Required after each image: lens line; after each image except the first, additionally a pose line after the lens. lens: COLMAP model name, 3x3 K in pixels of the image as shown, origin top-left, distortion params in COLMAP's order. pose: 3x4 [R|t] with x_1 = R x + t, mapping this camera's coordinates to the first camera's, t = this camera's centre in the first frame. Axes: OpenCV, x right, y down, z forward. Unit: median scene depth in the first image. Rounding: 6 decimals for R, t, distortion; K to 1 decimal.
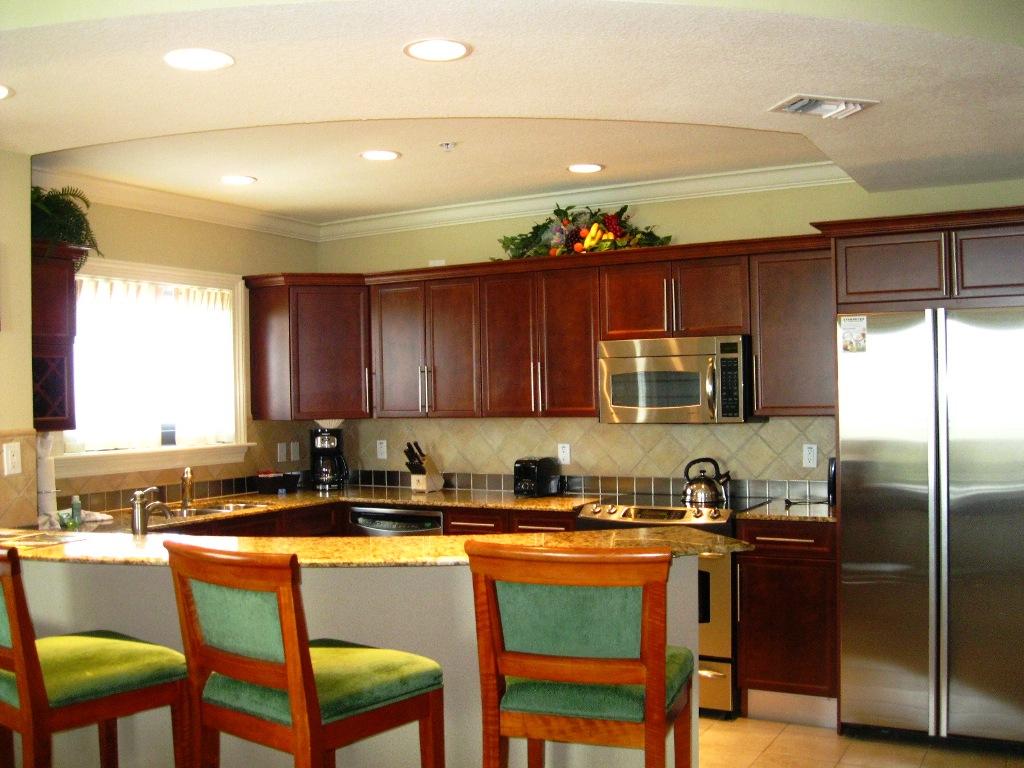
lens RADIAL K [[1055.3, 0, 512.0], [0, 1055.3, 384.0], [0, 0, 1]] dist [-0.105070, -0.009824]
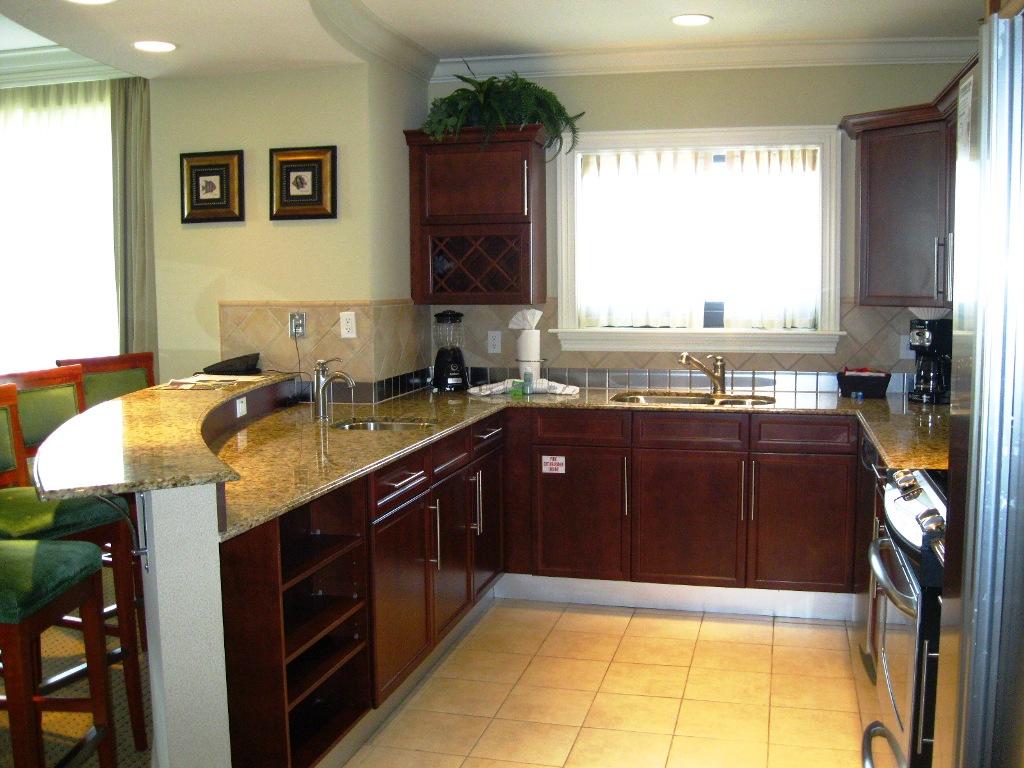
lens RADIAL K [[1055.3, 0, 512.0], [0, 1055.3, 384.0], [0, 0, 1]] dist [-0.105070, -0.009824]
pose [[0.256492, 0.117776, -0.959344, 0.539346], [0.008828, 0.992221, 0.124173, -0.007399], [0.966506, -0.040318, 0.253457, 0.623822]]
